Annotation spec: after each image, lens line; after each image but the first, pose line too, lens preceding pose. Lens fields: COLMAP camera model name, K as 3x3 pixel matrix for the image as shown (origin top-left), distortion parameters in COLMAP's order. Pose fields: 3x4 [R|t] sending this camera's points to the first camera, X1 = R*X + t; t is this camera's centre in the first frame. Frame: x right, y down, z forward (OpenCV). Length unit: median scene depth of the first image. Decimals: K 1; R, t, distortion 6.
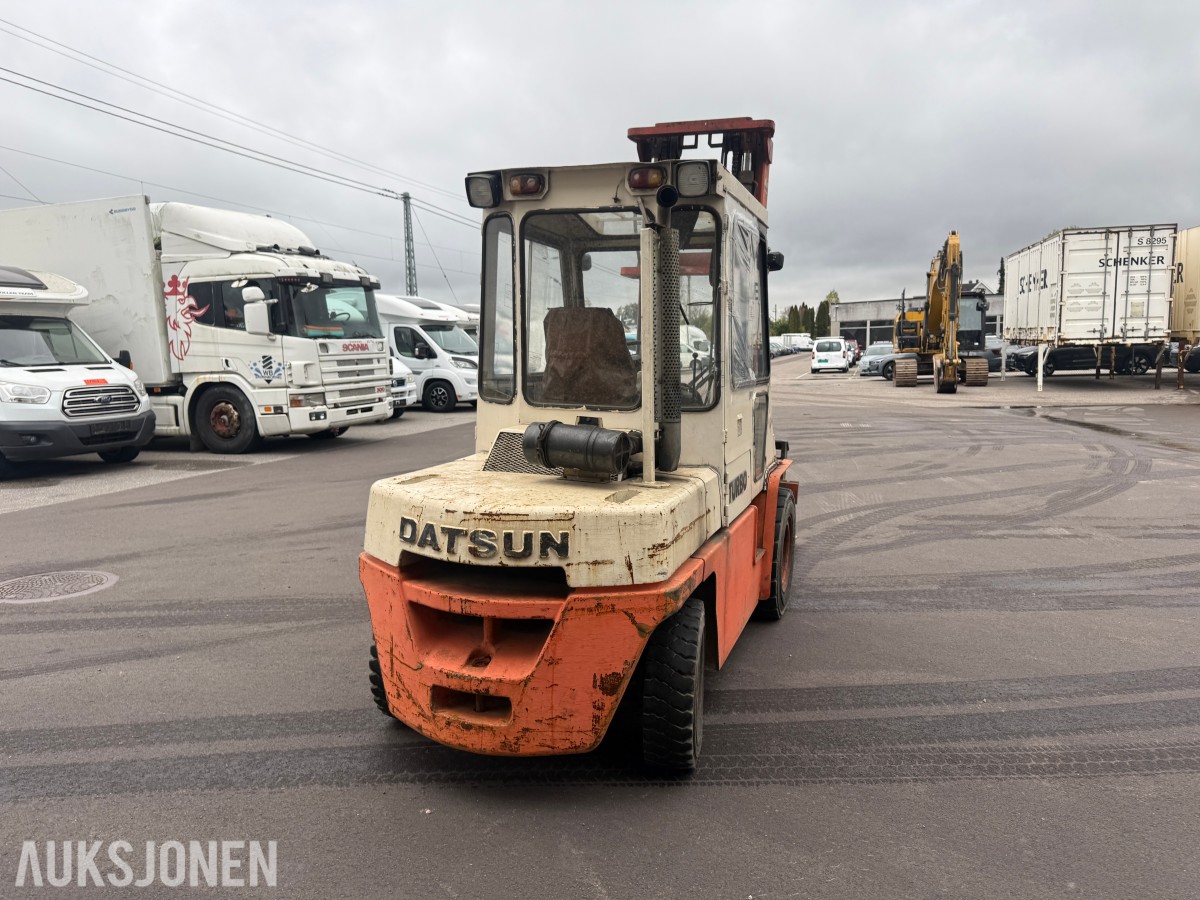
lens RADIAL K [[845.0, 0, 603.3], [0, 845.0, 448.7], [0, 0, 1]] dist [0.106301, -0.173199]
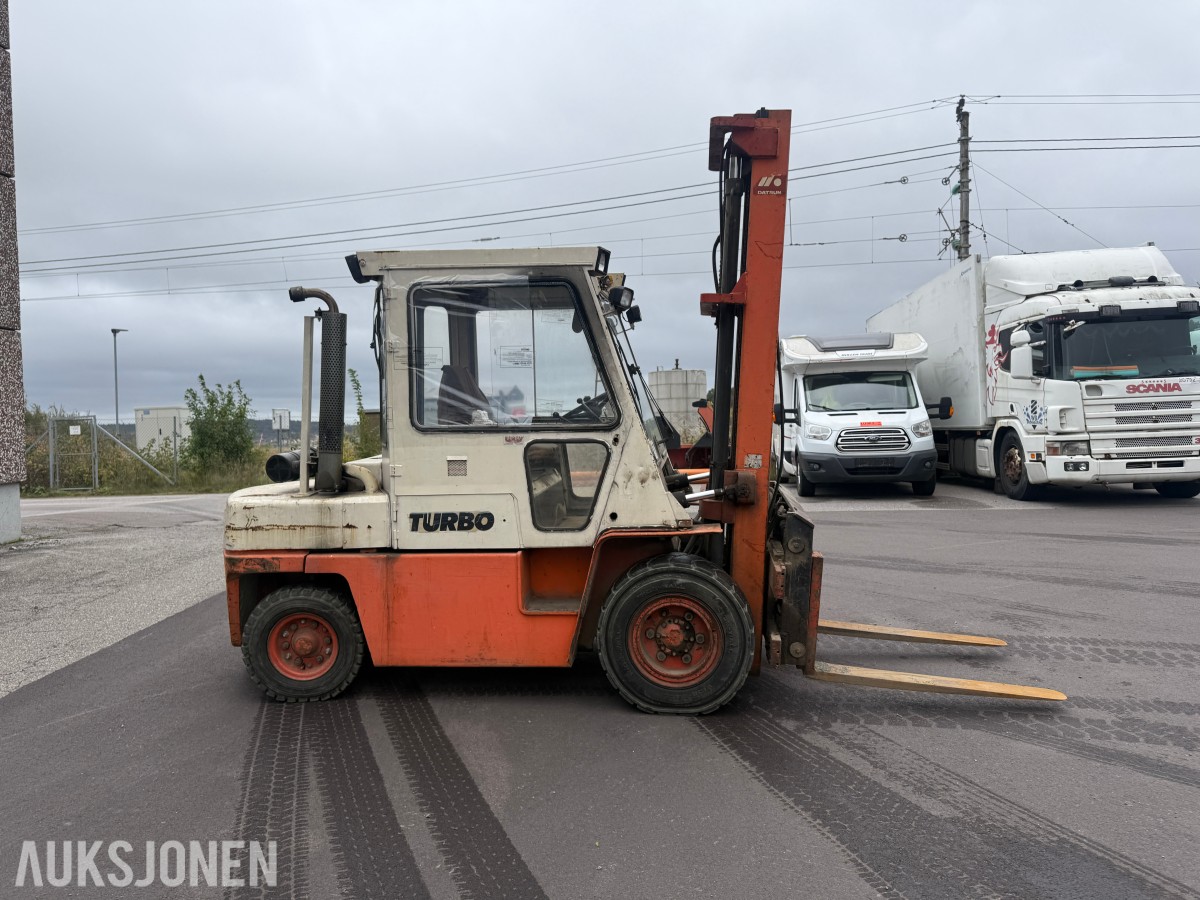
lens RADIAL K [[873.9, 0, 666.1], [0, 873.9, 451.5], [0, 0, 1]] dist [0.086777, -0.159346]
pose [[0.232403, 0.047667, -0.971451, 0.497739], [-0.093804, 0.995241, 0.026393, -0.040925], [0.968086, 0.084992, 0.235769, 0.393730]]
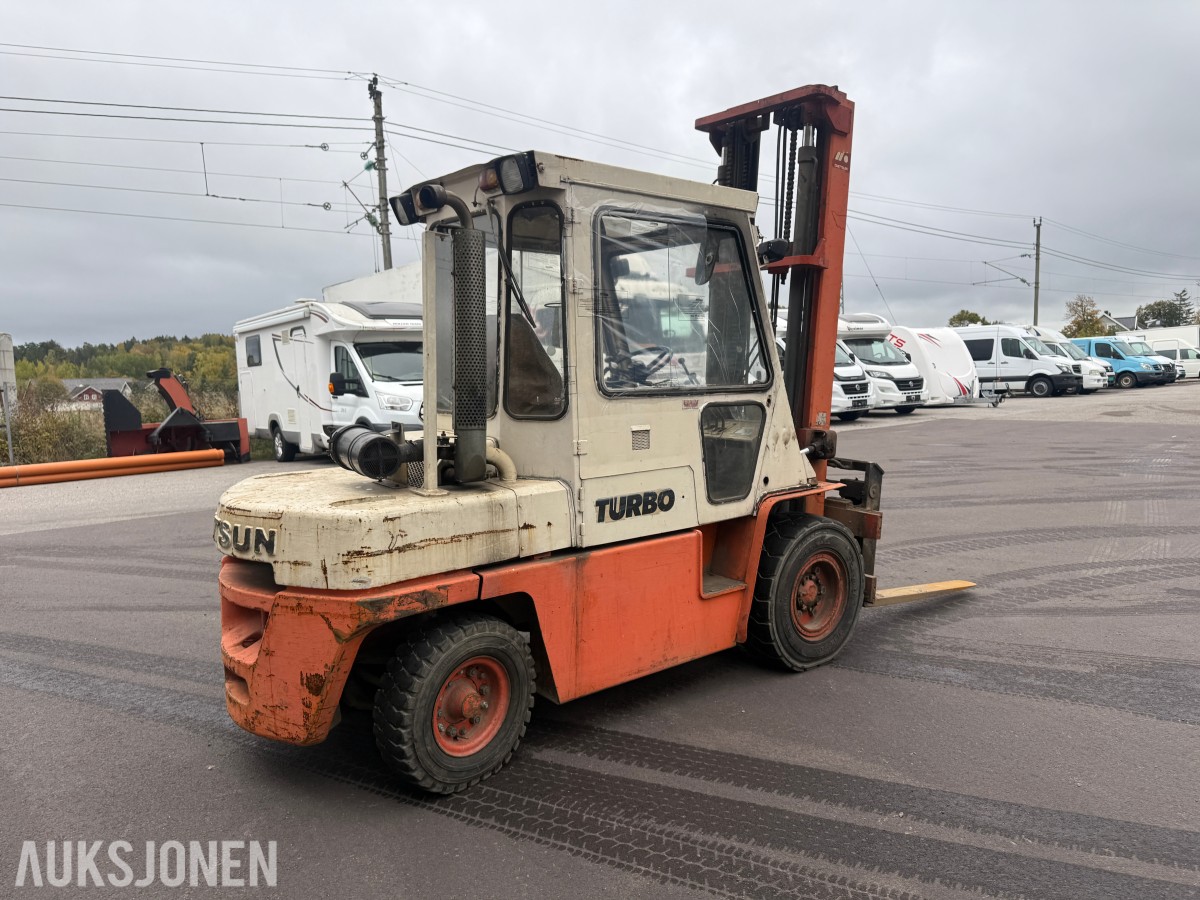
lens RADIAL K [[841.8, 0, 599.8], [0, 841.8, 454.0], [0, 0, 1]] dist [0.078829, -0.141787]
pose [[0.854186, 0.039267, -0.518483, 0.199928], [-0.044389, 0.999011, 0.002530, -0.003757], [0.518069, 0.020853, 0.855084, 0.074752]]
